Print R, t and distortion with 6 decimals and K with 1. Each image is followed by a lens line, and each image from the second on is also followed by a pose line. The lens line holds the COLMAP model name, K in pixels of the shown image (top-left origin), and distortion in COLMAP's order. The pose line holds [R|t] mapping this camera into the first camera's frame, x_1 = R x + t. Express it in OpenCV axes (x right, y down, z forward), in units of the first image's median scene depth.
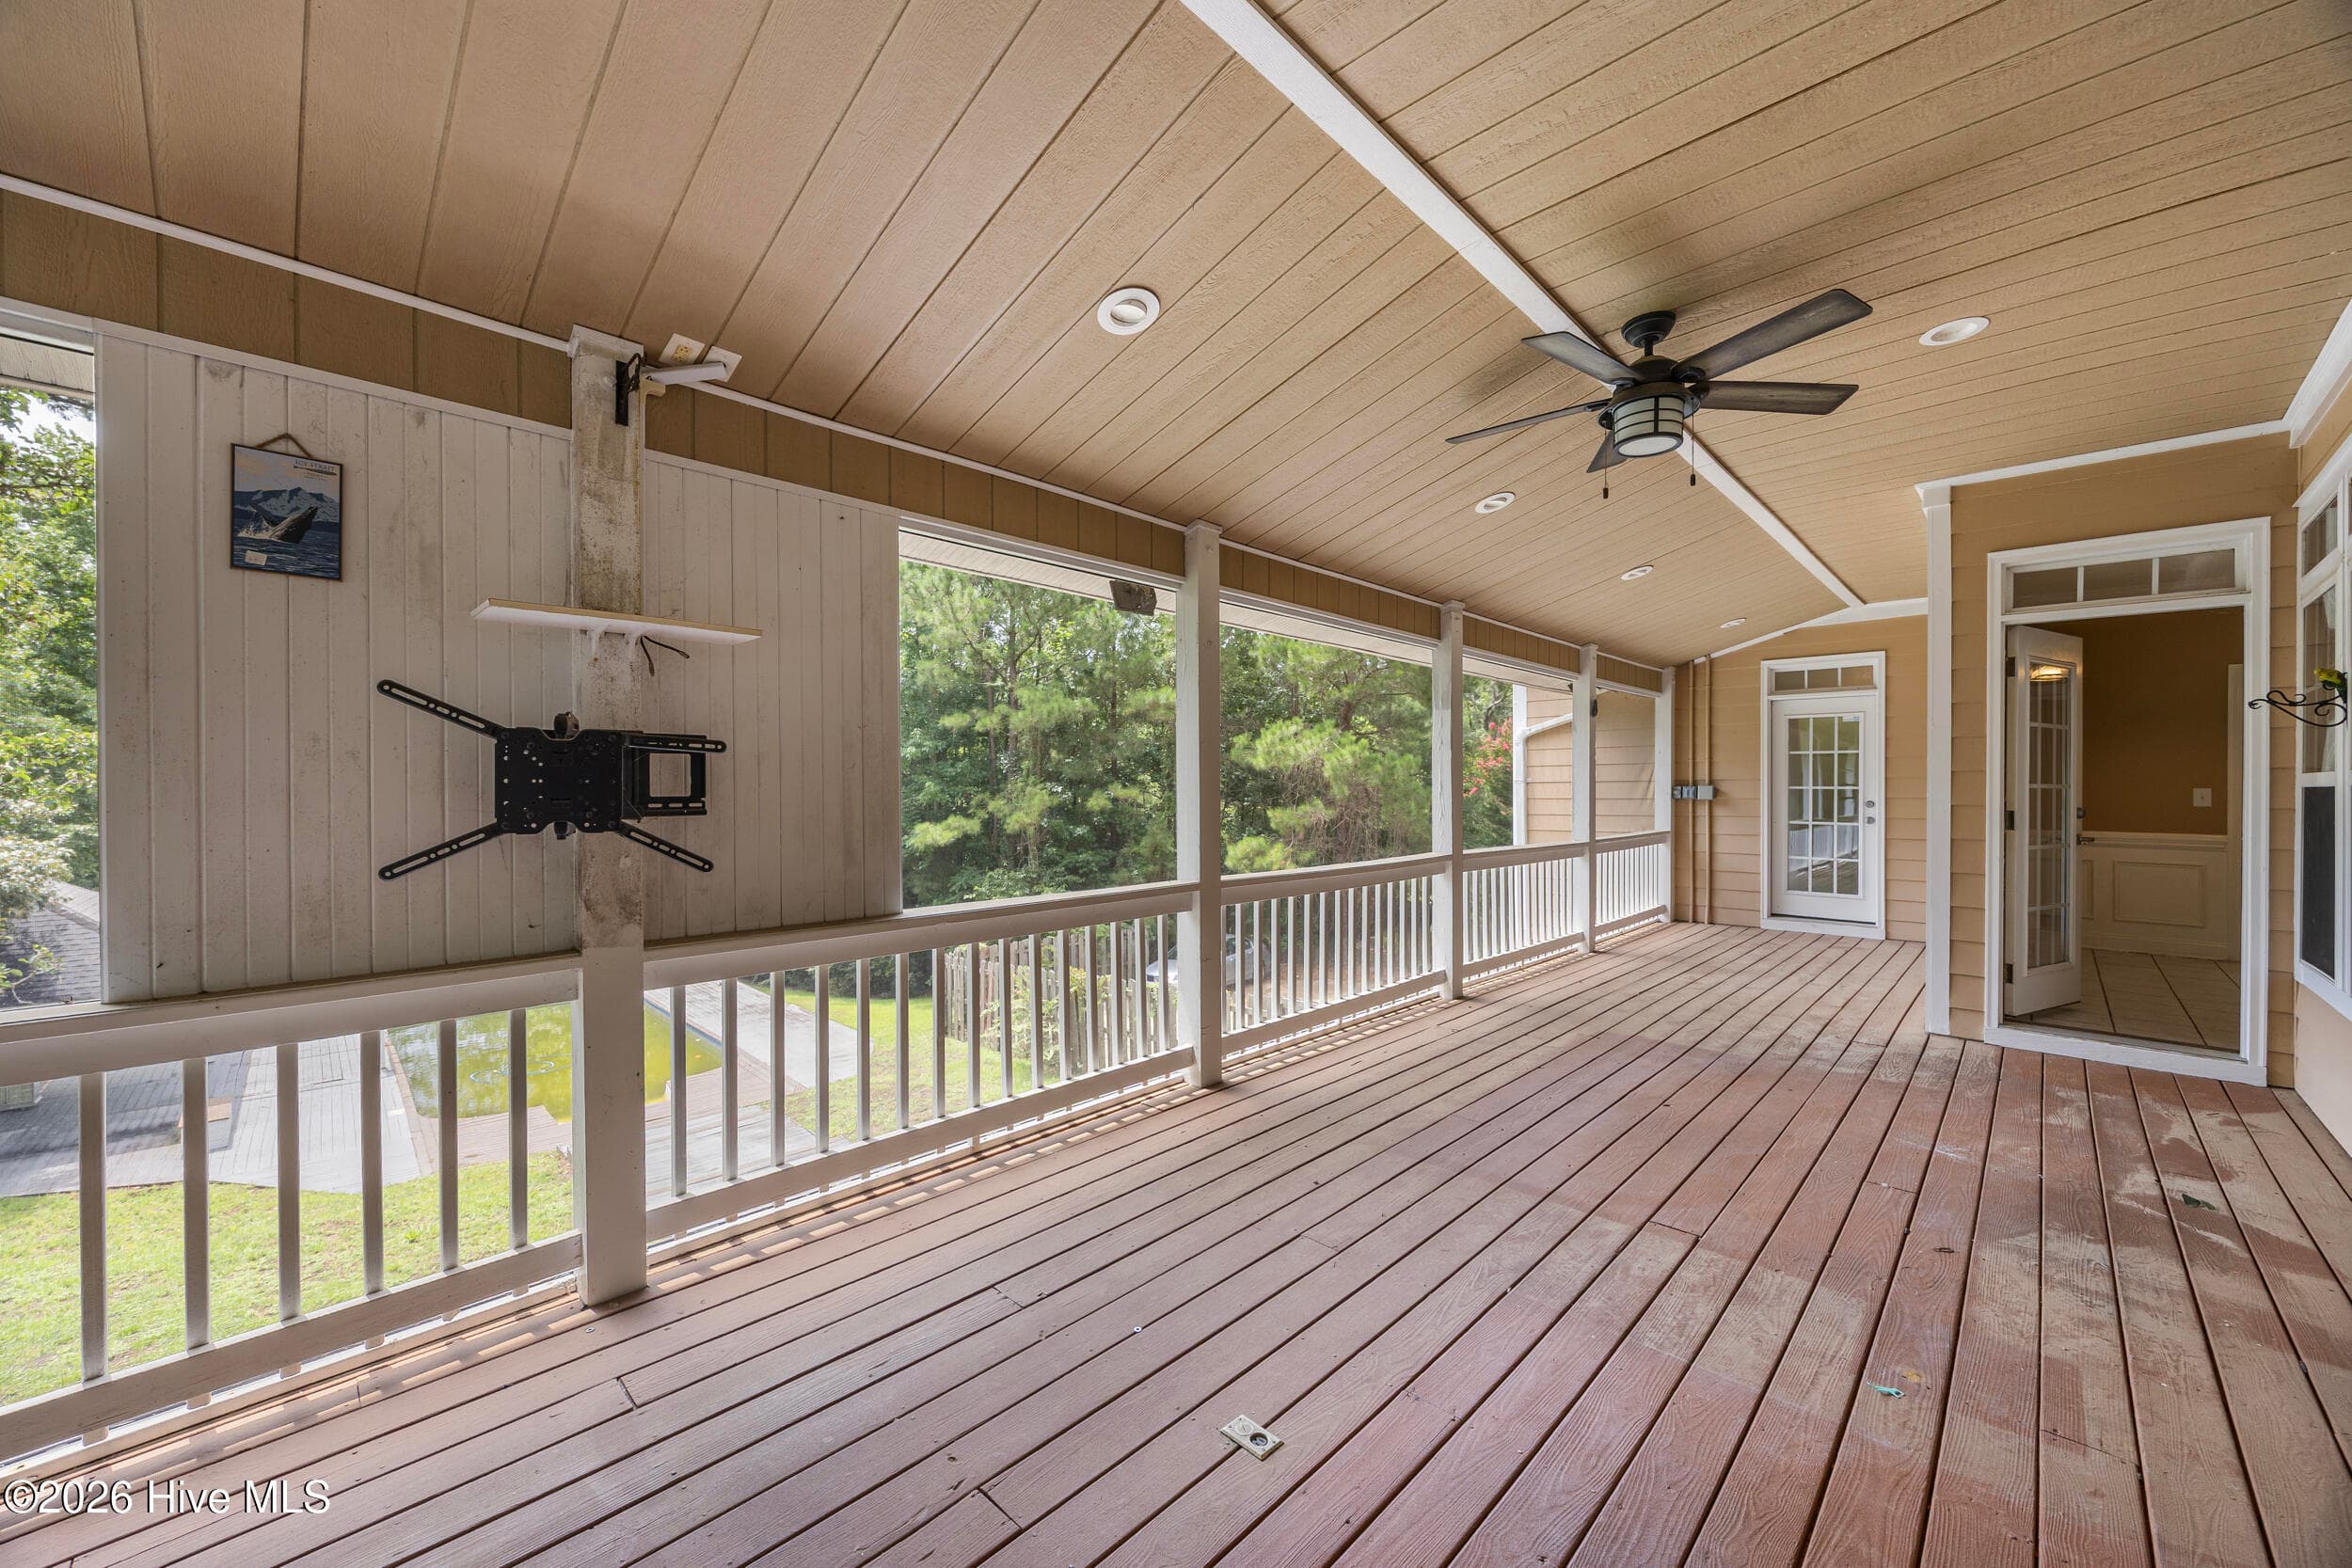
lens RADIAL K [[891.4, 0, 1176.0], [0, 891.4, 784.0], [0, 0, 1]] dist [0.019236, 0.000072]
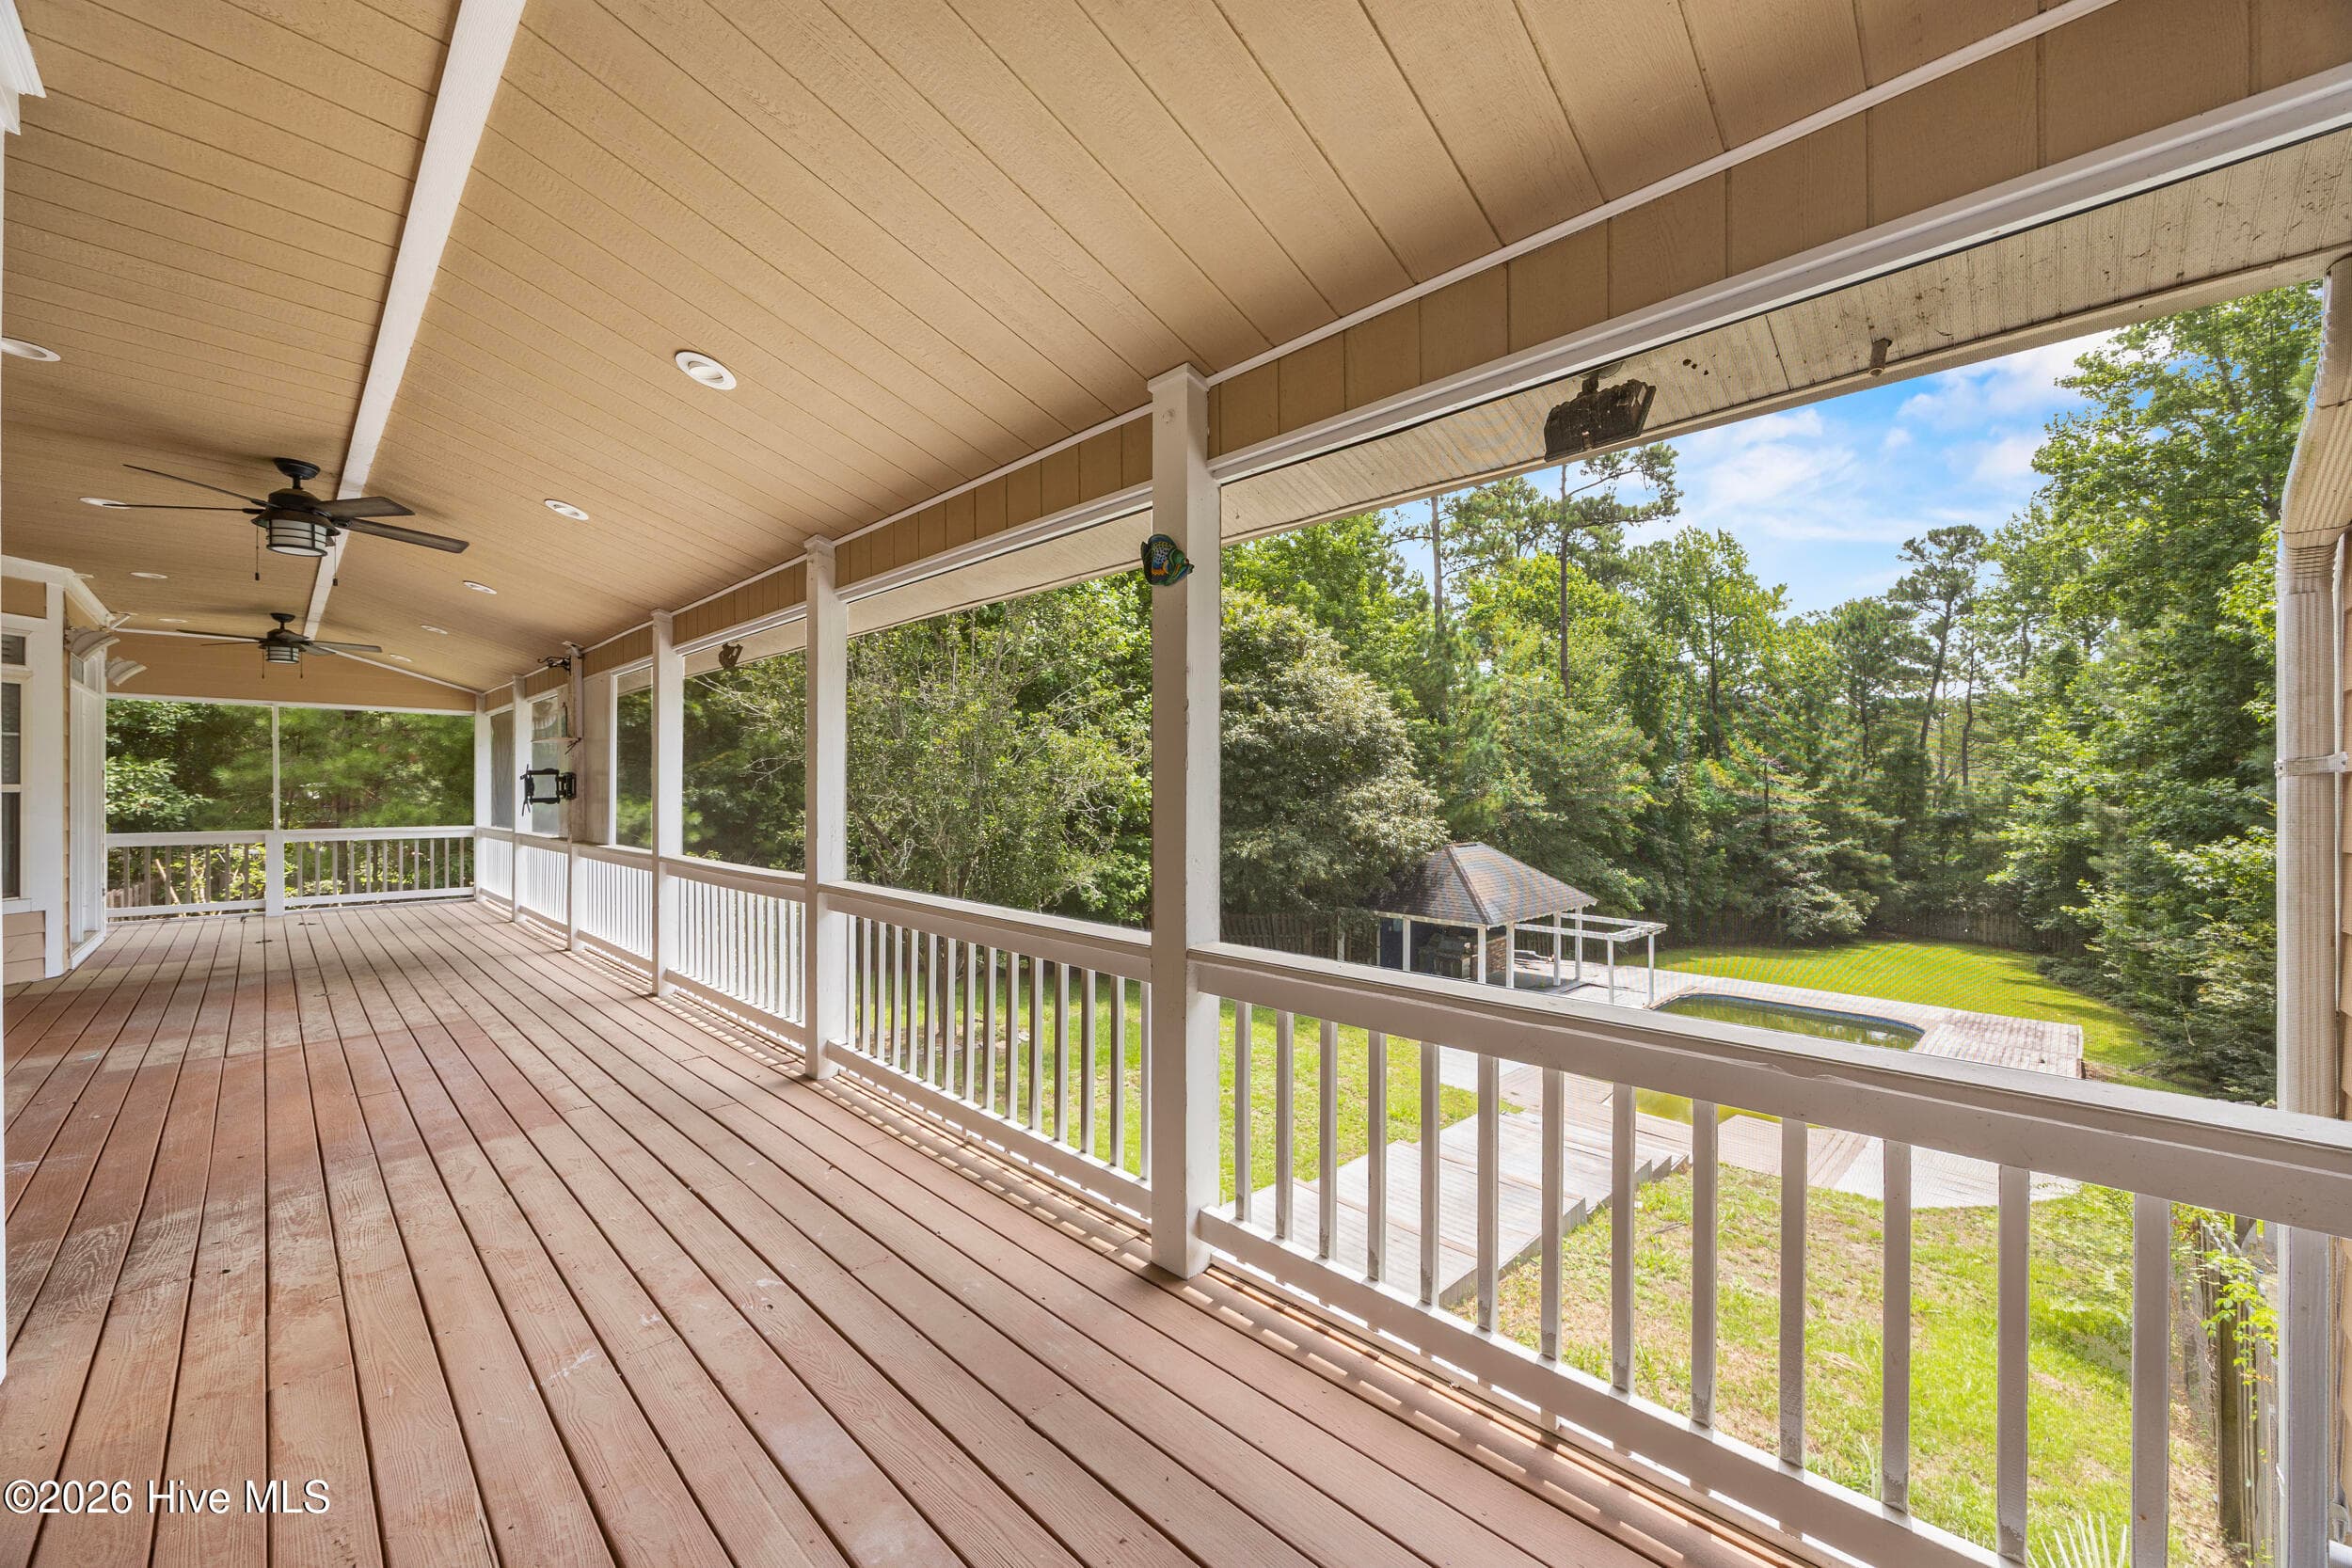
lens RADIAL K [[888.2, 0, 1166.9], [0, 888.2, 791.7], [0, 0, 1]] dist [0.000825, 0.000068]
pose [[-0.005112, 0.007313, -0.999960, 0.492026], [-0.001708, 0.999972, 0.007322, -0.000901], [0.999985, 0.001745, -0.005100, 0.611535]]
